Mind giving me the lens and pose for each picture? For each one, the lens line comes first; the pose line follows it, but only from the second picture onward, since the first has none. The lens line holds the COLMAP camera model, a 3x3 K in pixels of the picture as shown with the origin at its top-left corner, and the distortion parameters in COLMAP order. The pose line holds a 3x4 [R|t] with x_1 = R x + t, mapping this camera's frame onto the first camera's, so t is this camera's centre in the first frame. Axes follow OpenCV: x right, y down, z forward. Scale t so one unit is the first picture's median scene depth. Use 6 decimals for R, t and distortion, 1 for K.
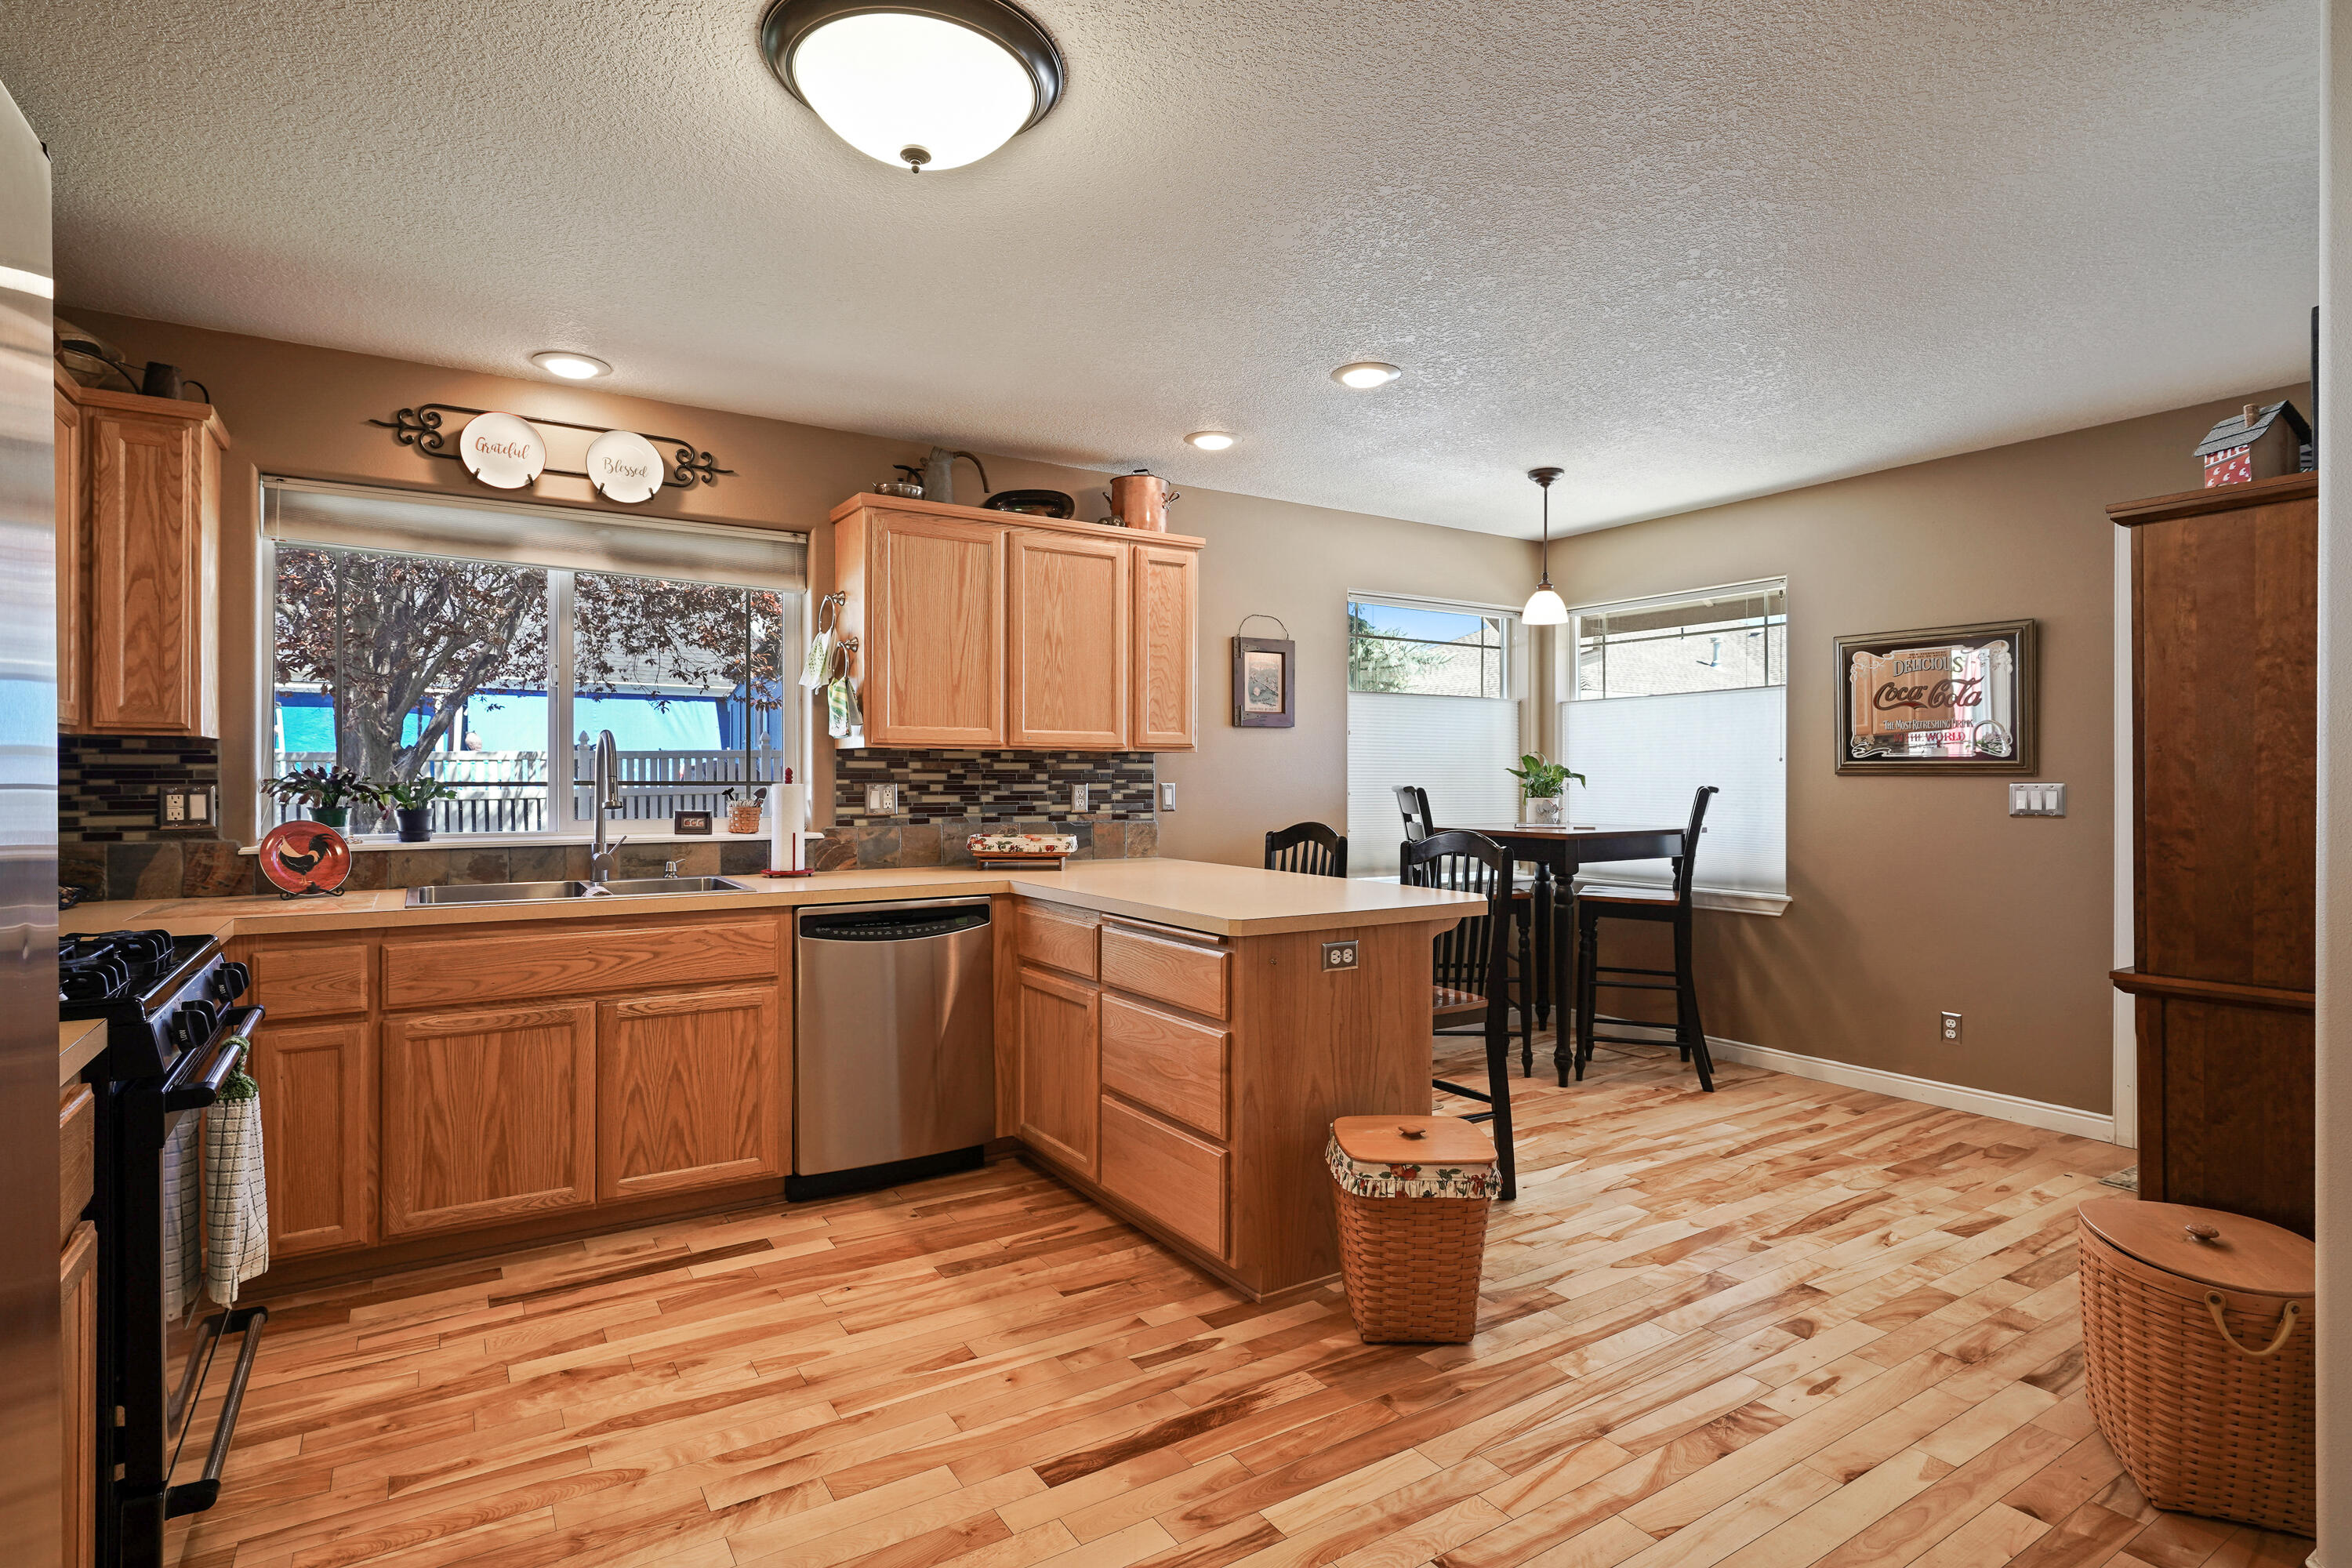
lens RADIAL K [[1141.7, 0, 1166.8], [0, 1141.7, 783.6], [0, 0, 1]] dist [-0.014356, 0.006487]
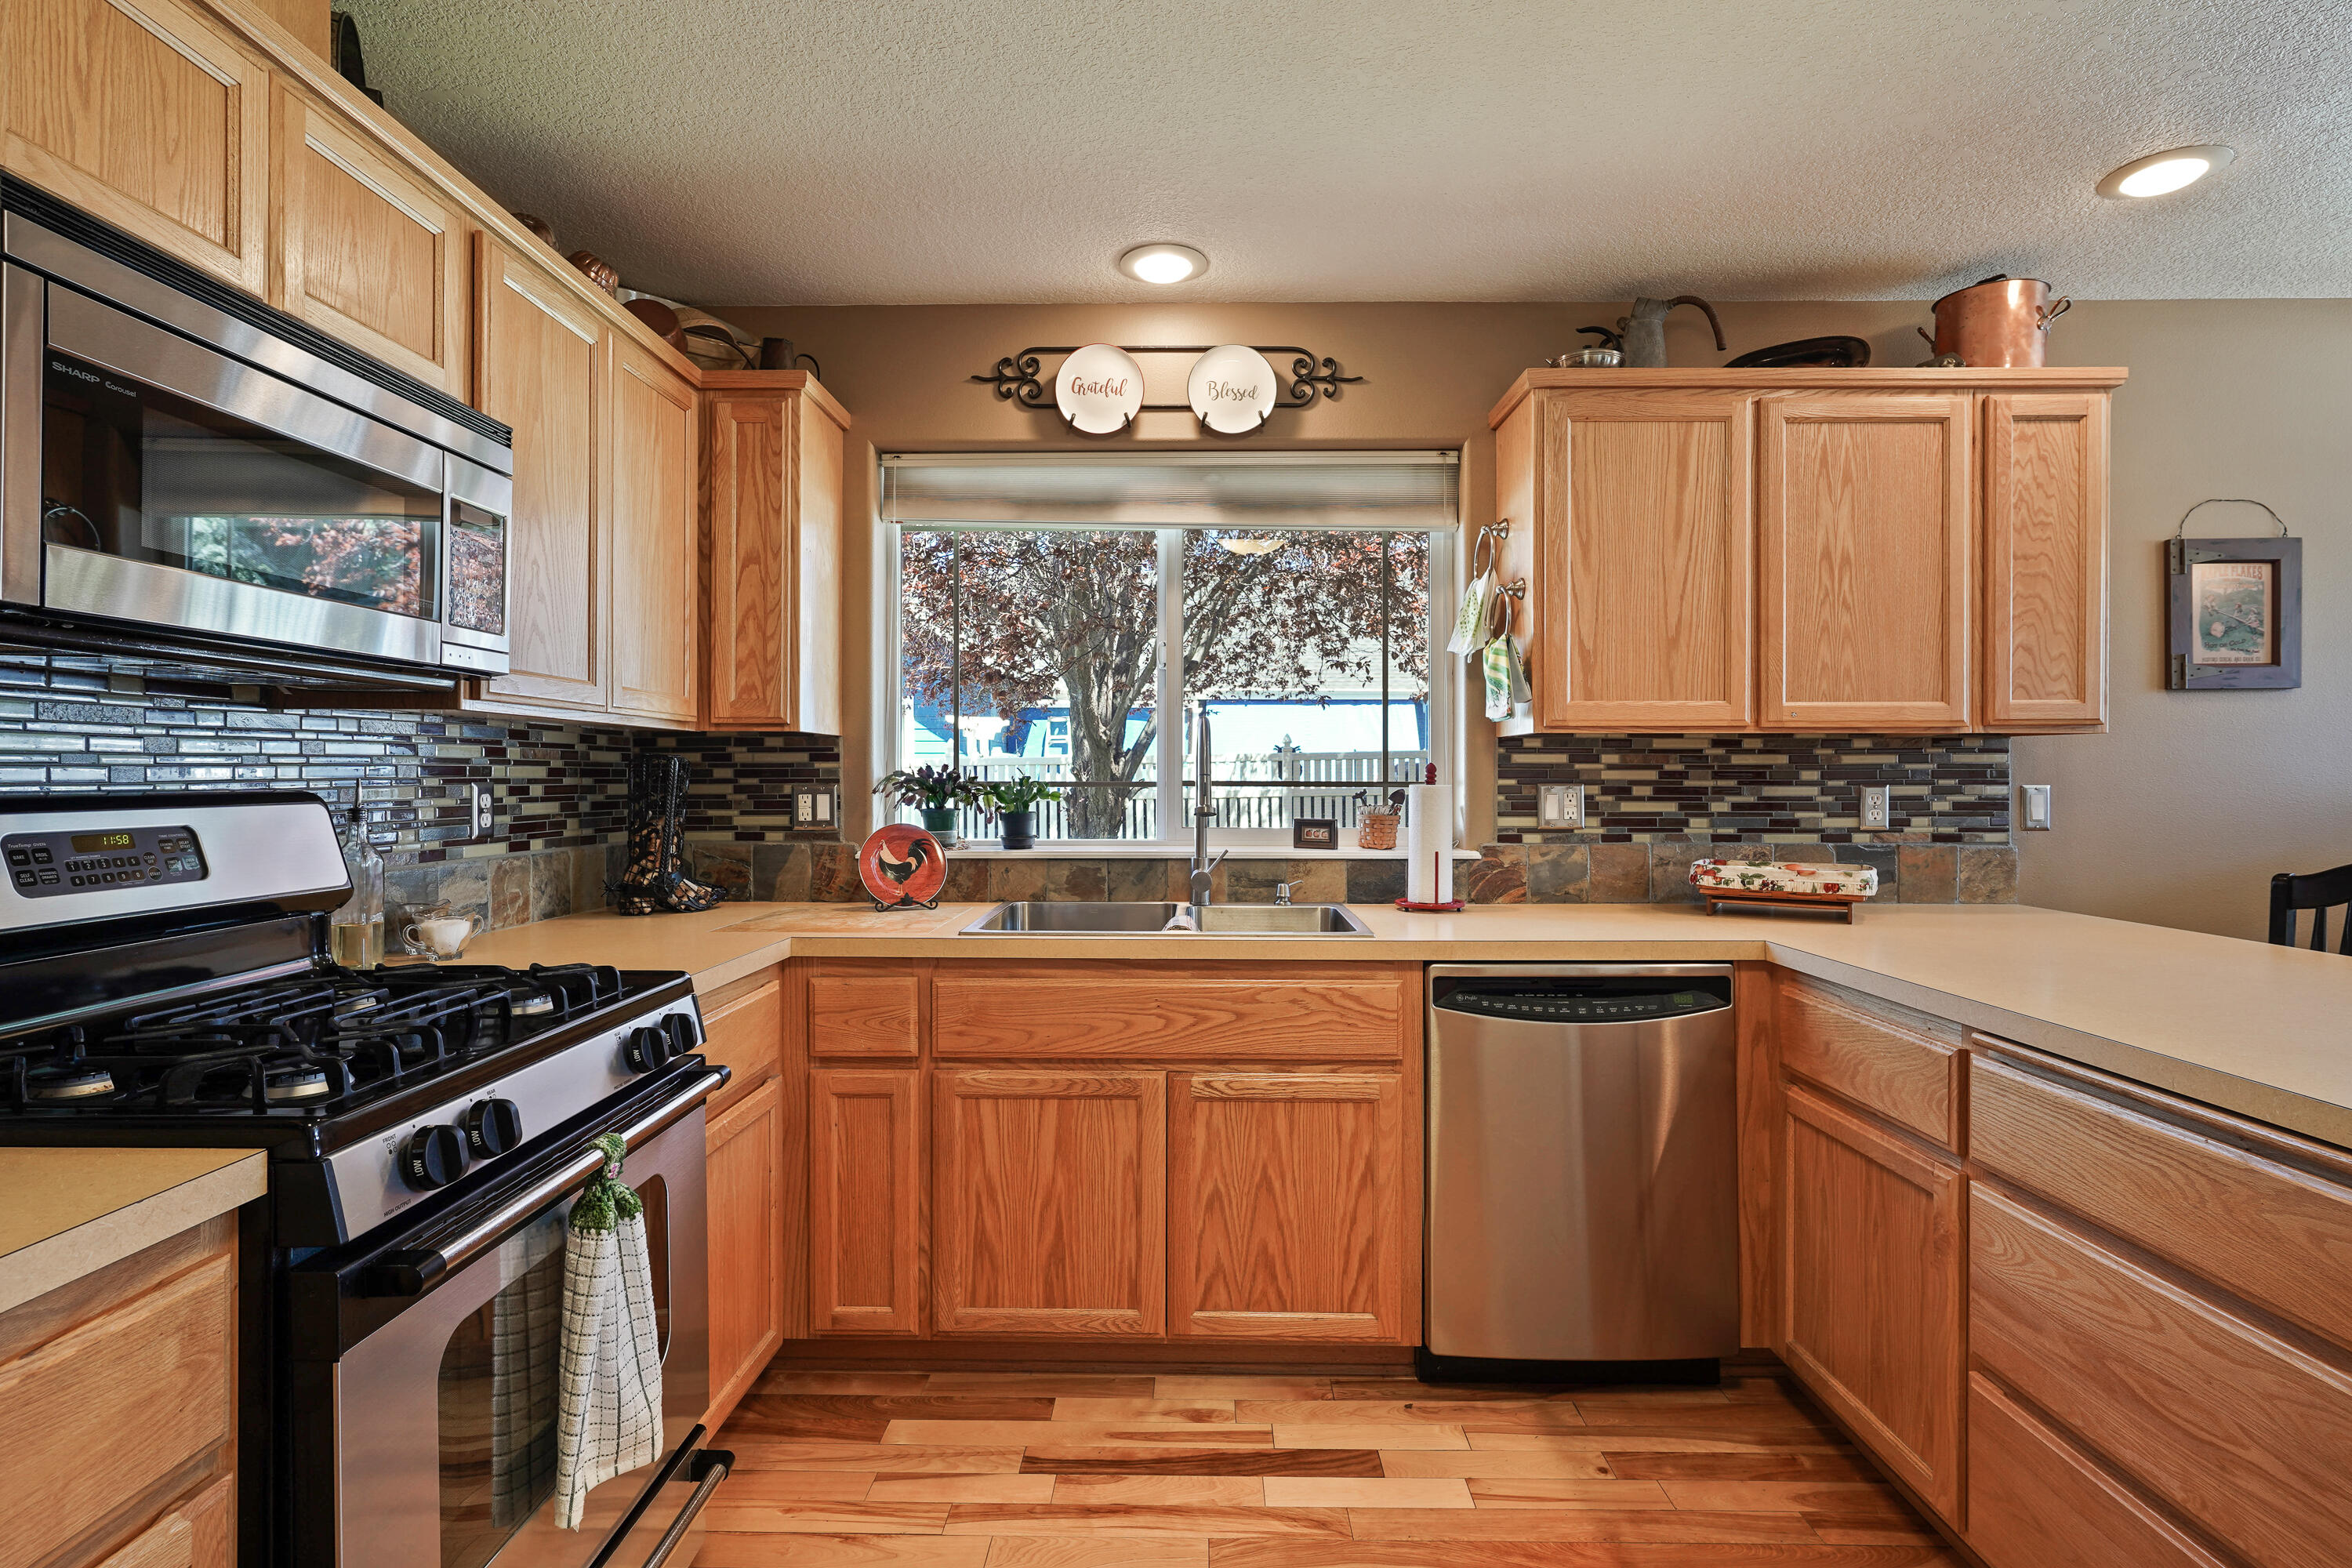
lens RADIAL K [[1141.7, 0, 1185.4], [0, 1141.7, 776.9], [0, 0, 1]] dist [-0.014356, 0.006487]
pose [[0.836804, -0.000707, -0.547502, -0.057881], [-0.002797, 0.999981, -0.005565, -0.000240], [0.547495, 0.006188, 0.836786, 0.282391]]
